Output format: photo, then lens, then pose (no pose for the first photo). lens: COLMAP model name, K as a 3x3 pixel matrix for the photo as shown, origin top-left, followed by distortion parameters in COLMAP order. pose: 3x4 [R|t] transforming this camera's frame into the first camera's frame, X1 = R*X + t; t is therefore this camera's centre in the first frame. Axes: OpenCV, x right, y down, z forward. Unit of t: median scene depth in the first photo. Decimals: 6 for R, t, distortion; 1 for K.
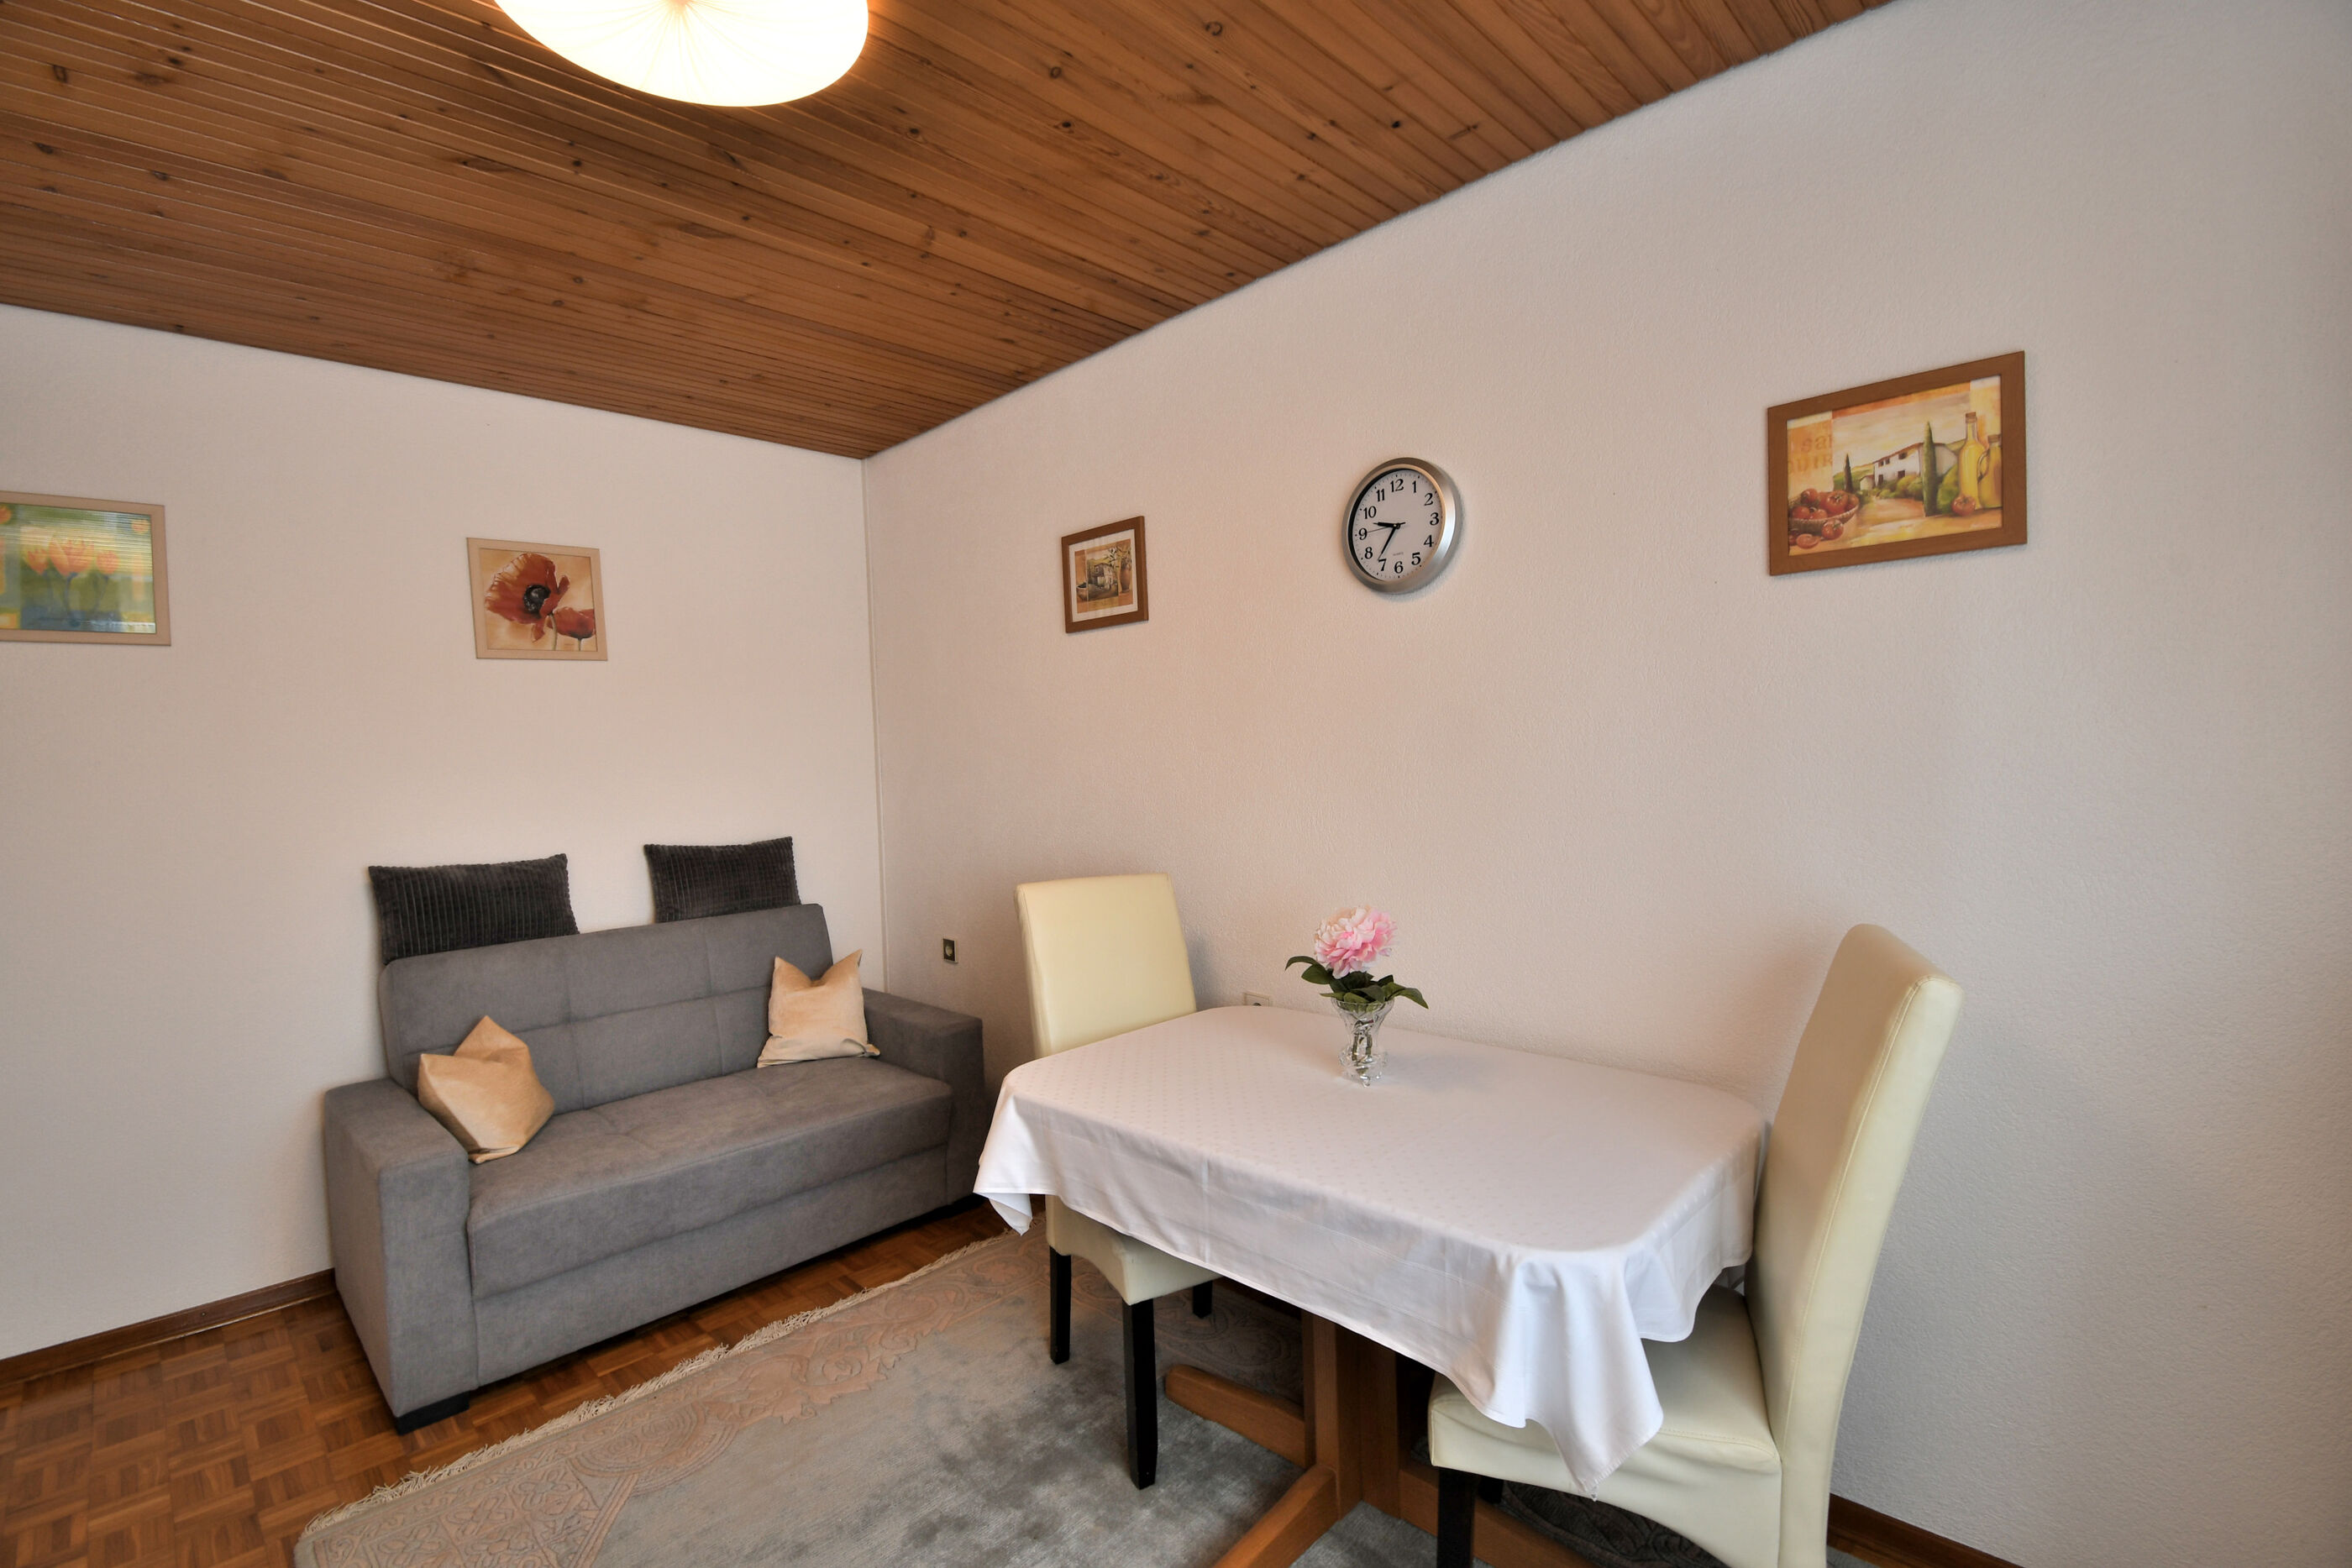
lens RADIAL K [[1032.0, 0, 1175.2], [0, 1032.0, 777.5], [0, 0, 1]] dist [0.008473, -0.016739]
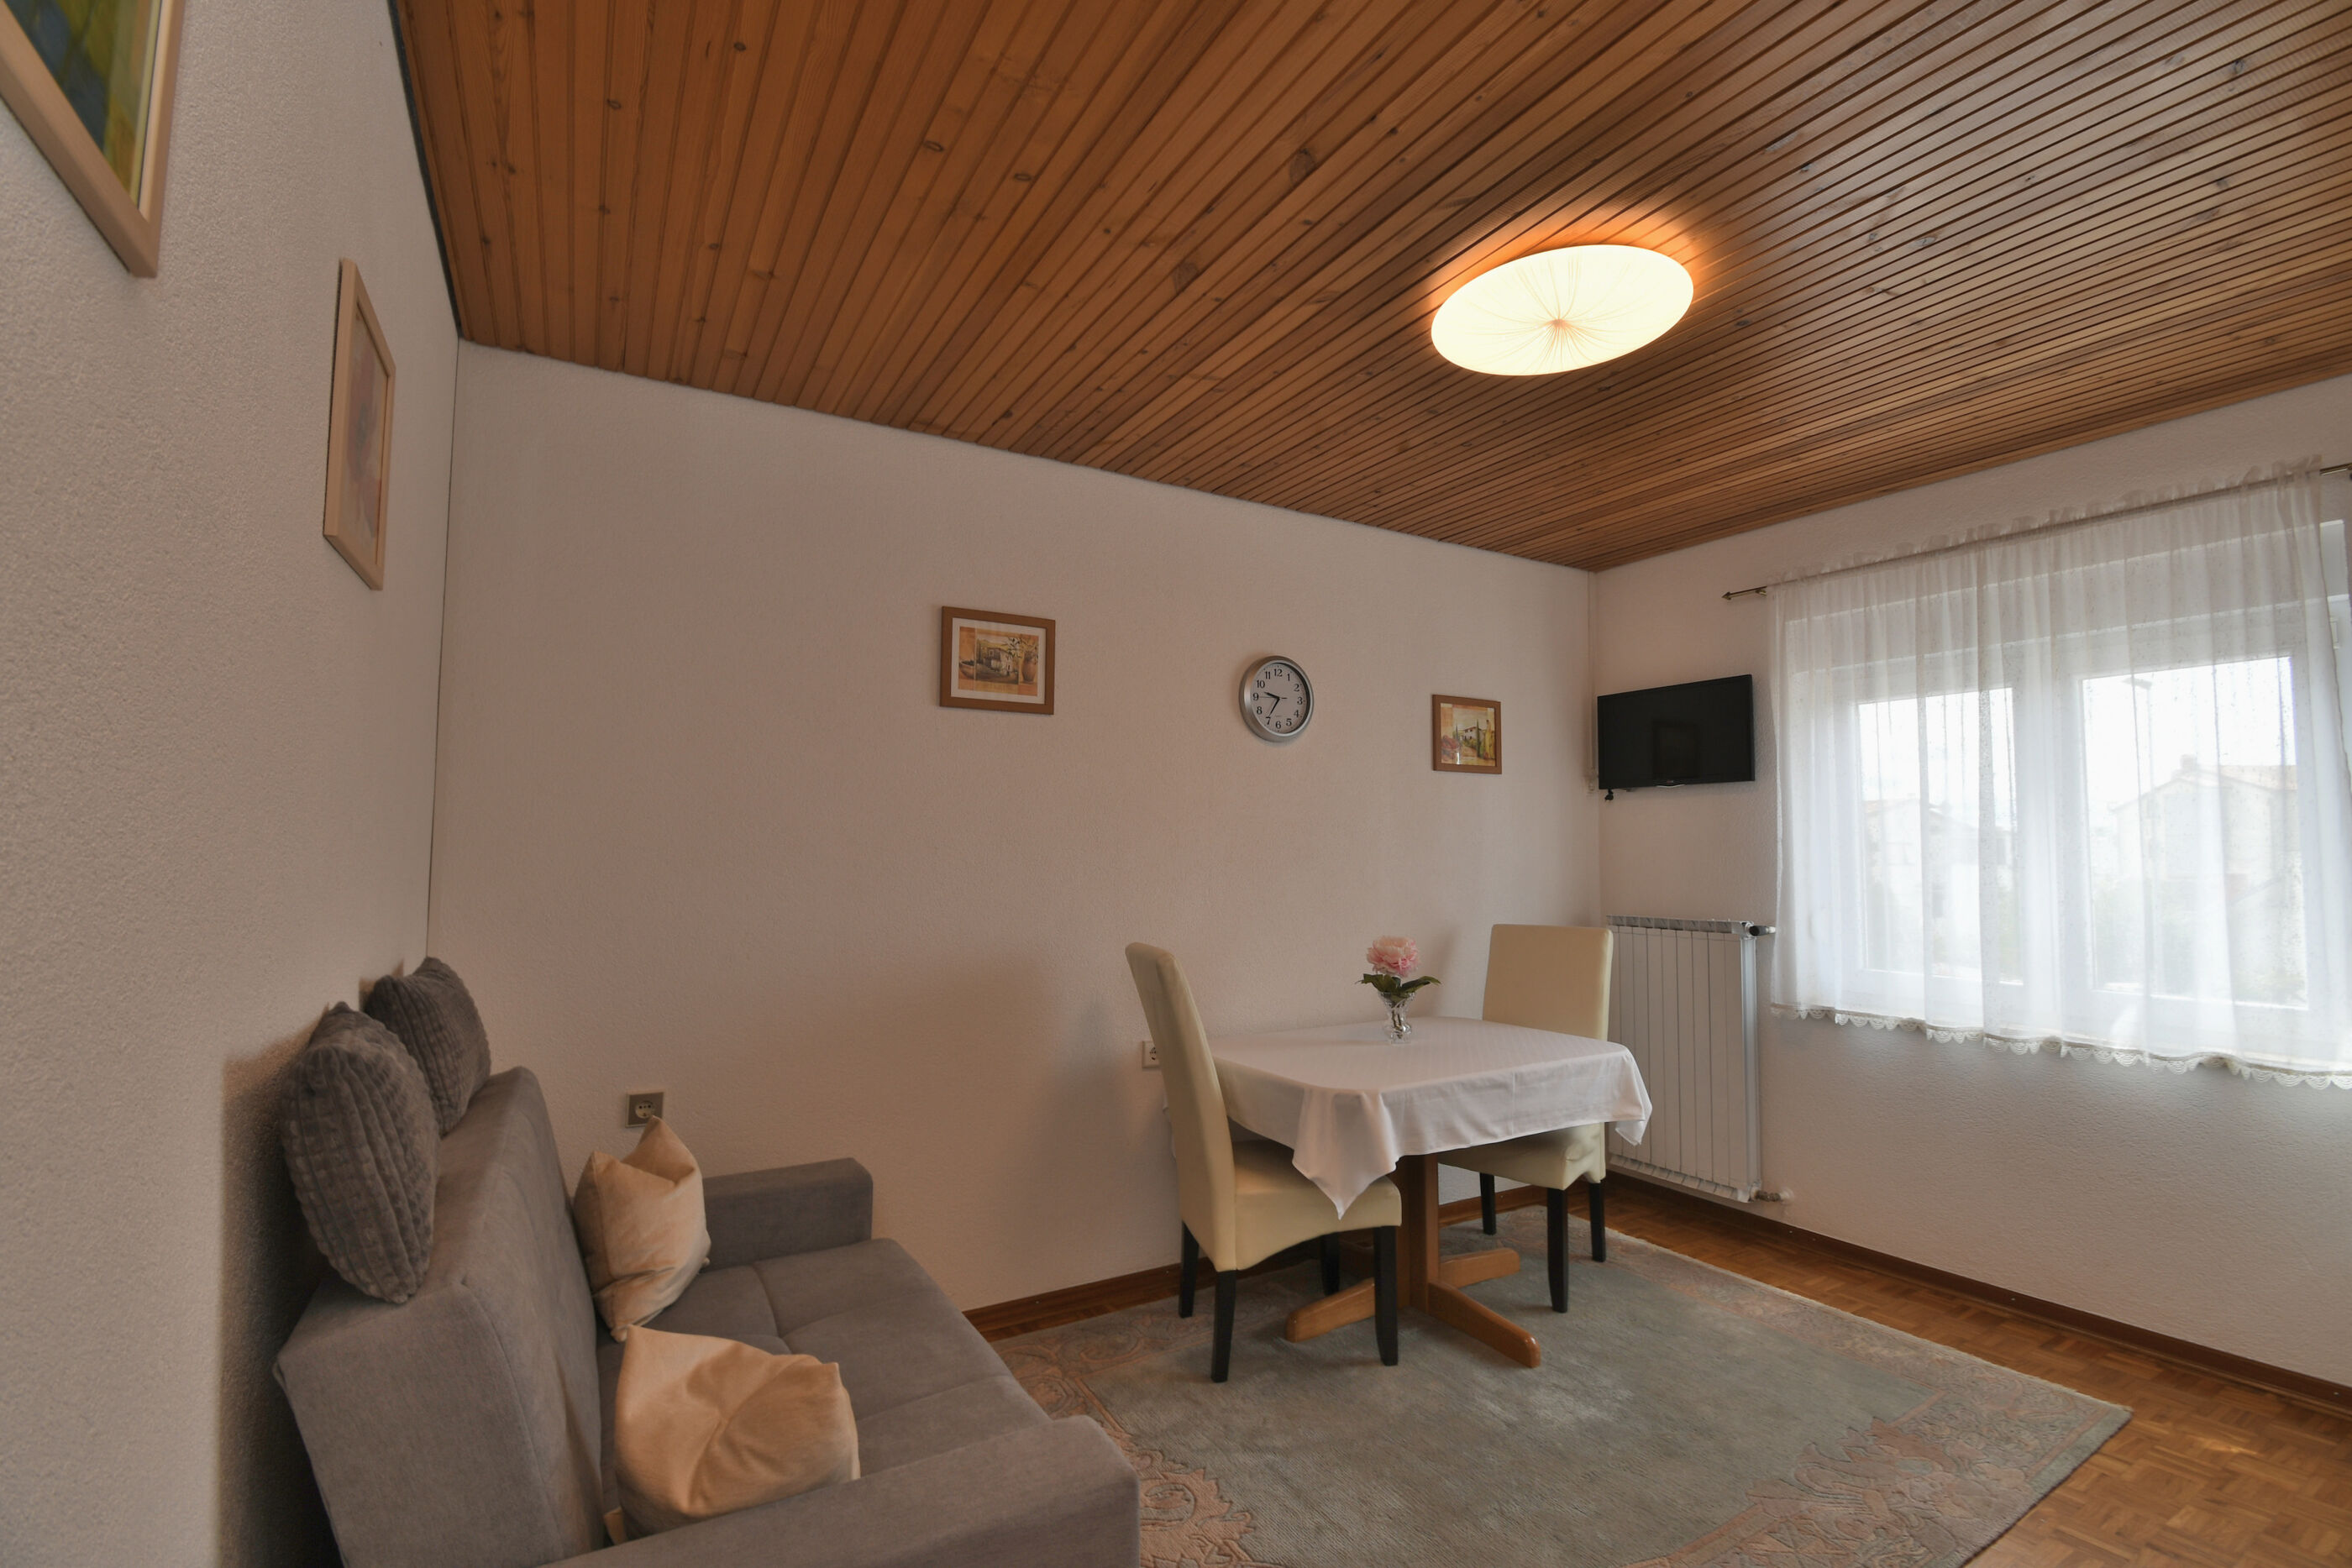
lens RADIAL K [[1032.0, 0, 1172.9], [0, 1032.0, 779.5], [0, 0, 1]] dist [0.008473, -0.016739]
pose [[0.263666, 0.104361, 0.958952, -1.231225], [0.011430, 0.993722, -0.111288, 0.044158], [-0.964546, 0.040304, 0.260818, 0.720303]]
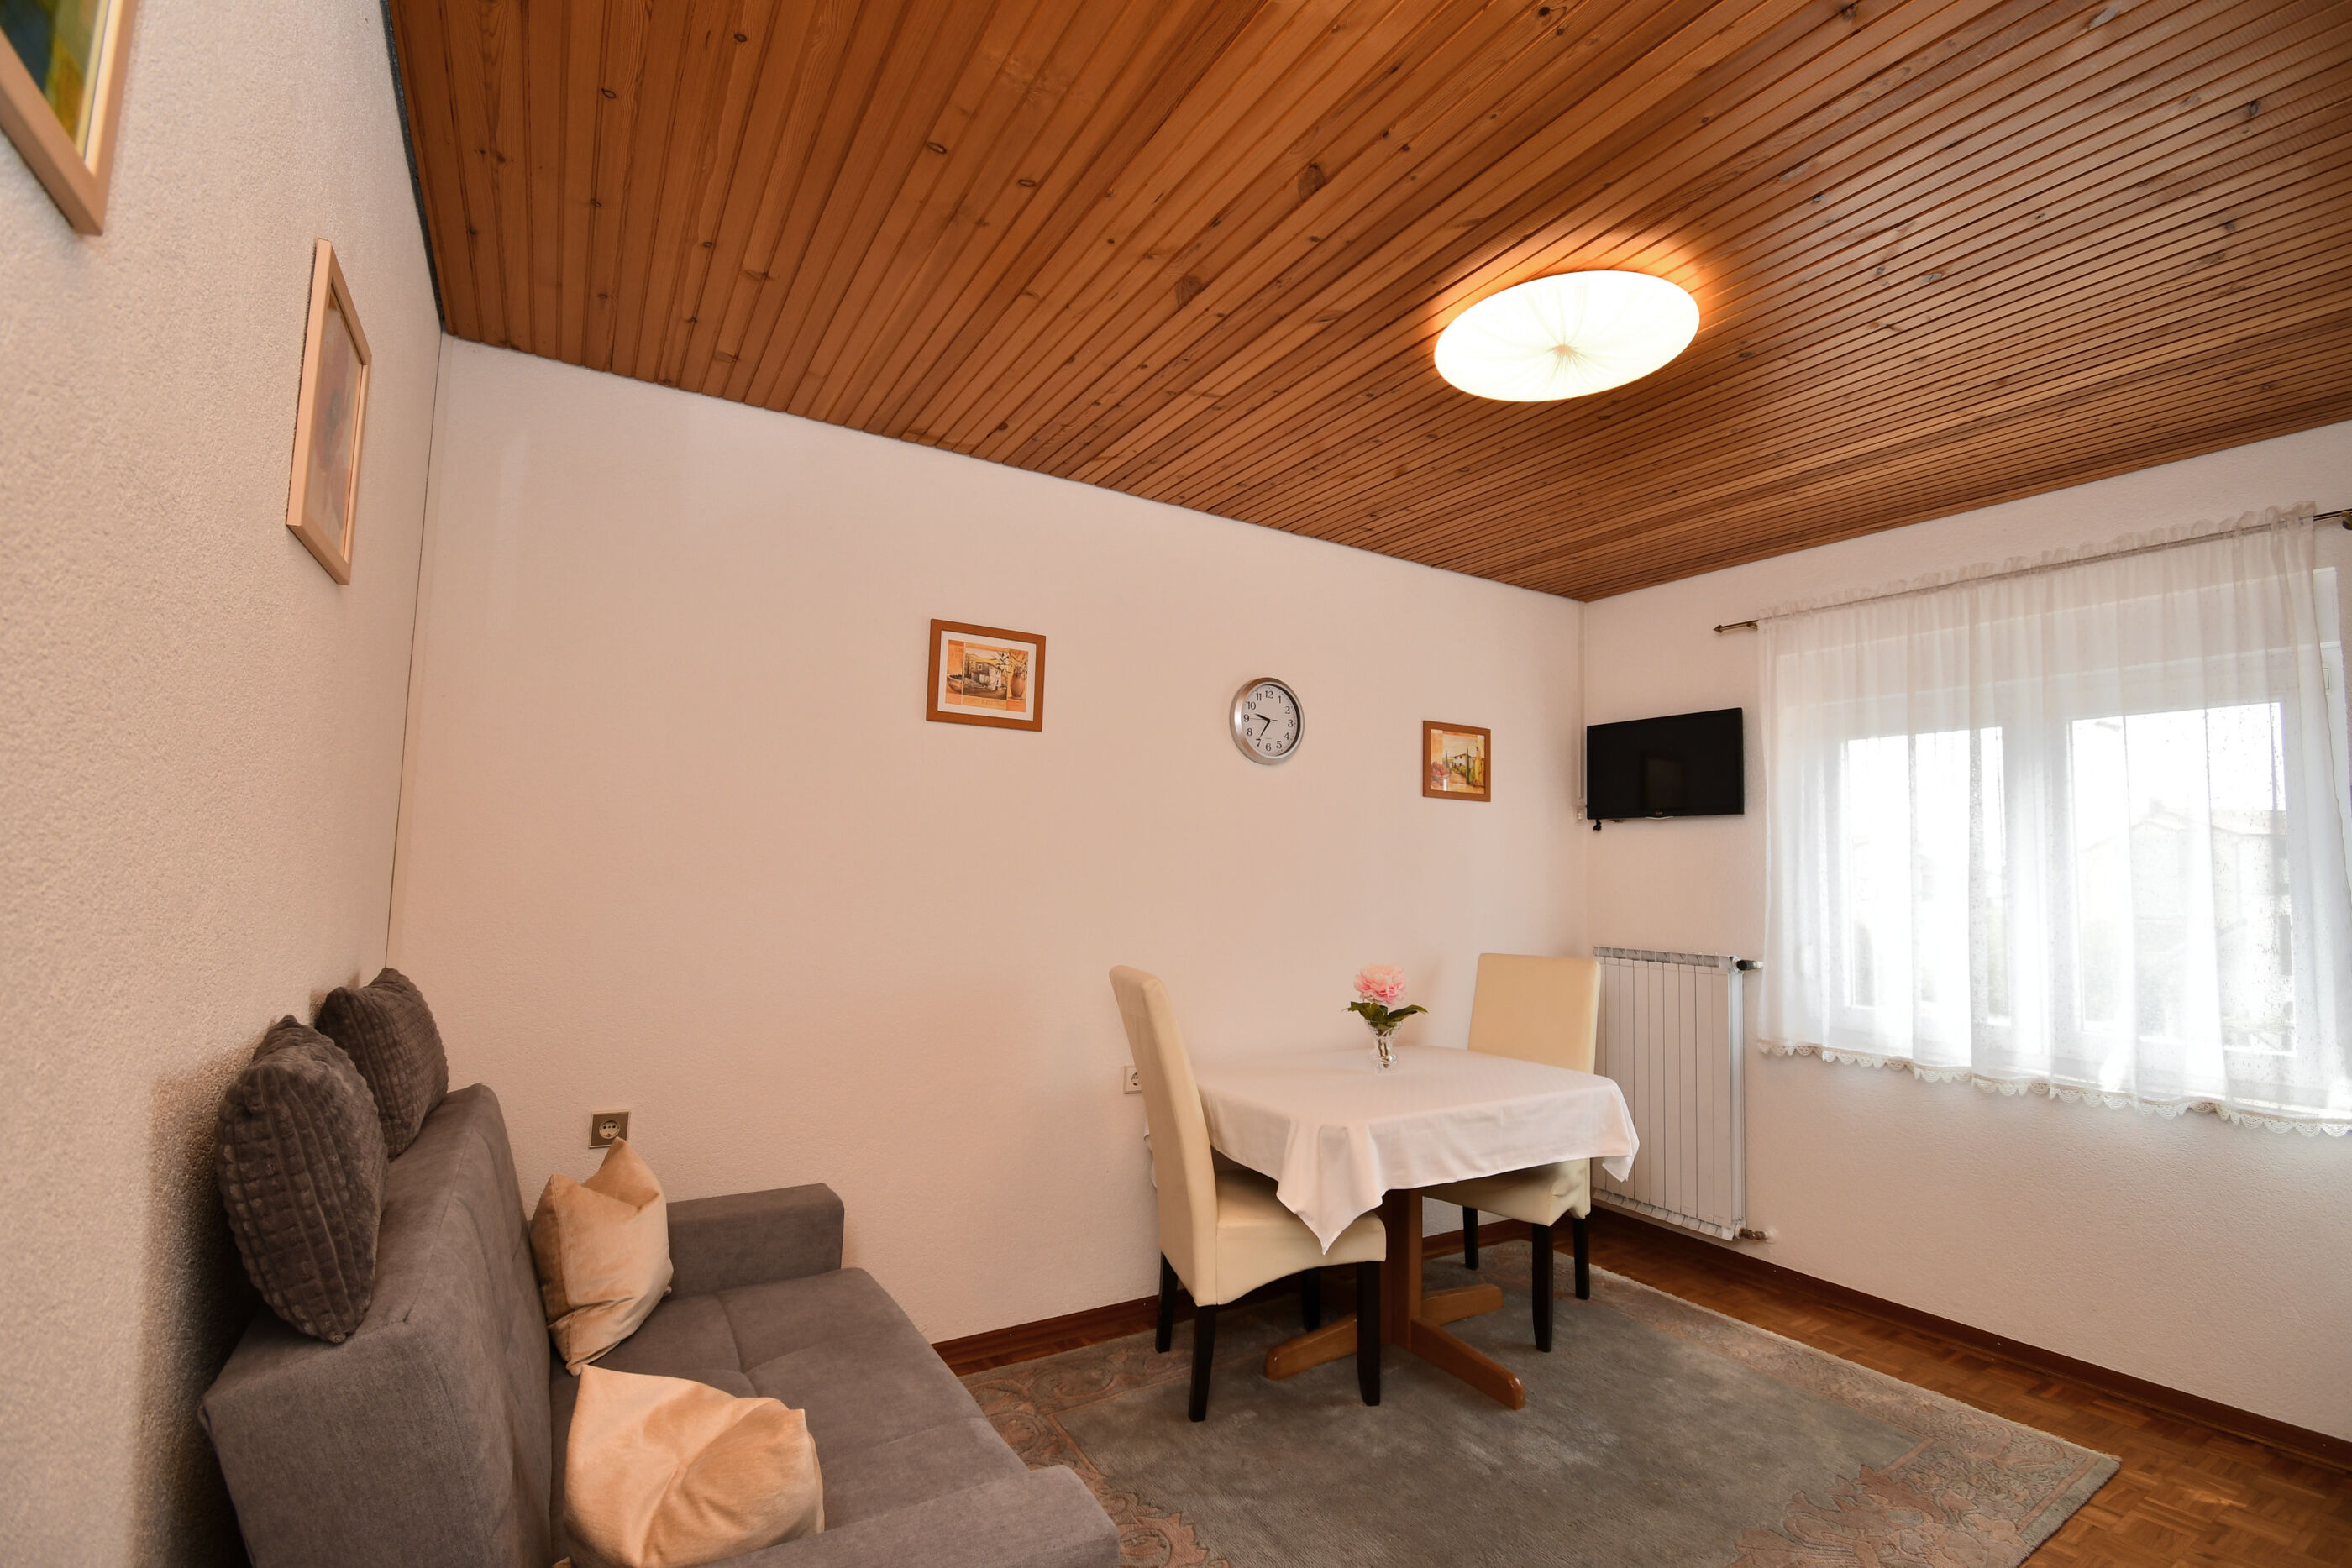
lens RADIAL K [[1032.0, 0, 1173.4], [0, 1032.0, 782.8], [0, 0, 1]] dist [0.008473, -0.016739]
pose [[0.244179, 0.125737, 0.961544, -1.214674], [-0.008460, 0.991797, -0.127545, 0.041456], [-0.969693, 0.023009, 0.243240, 0.733012]]
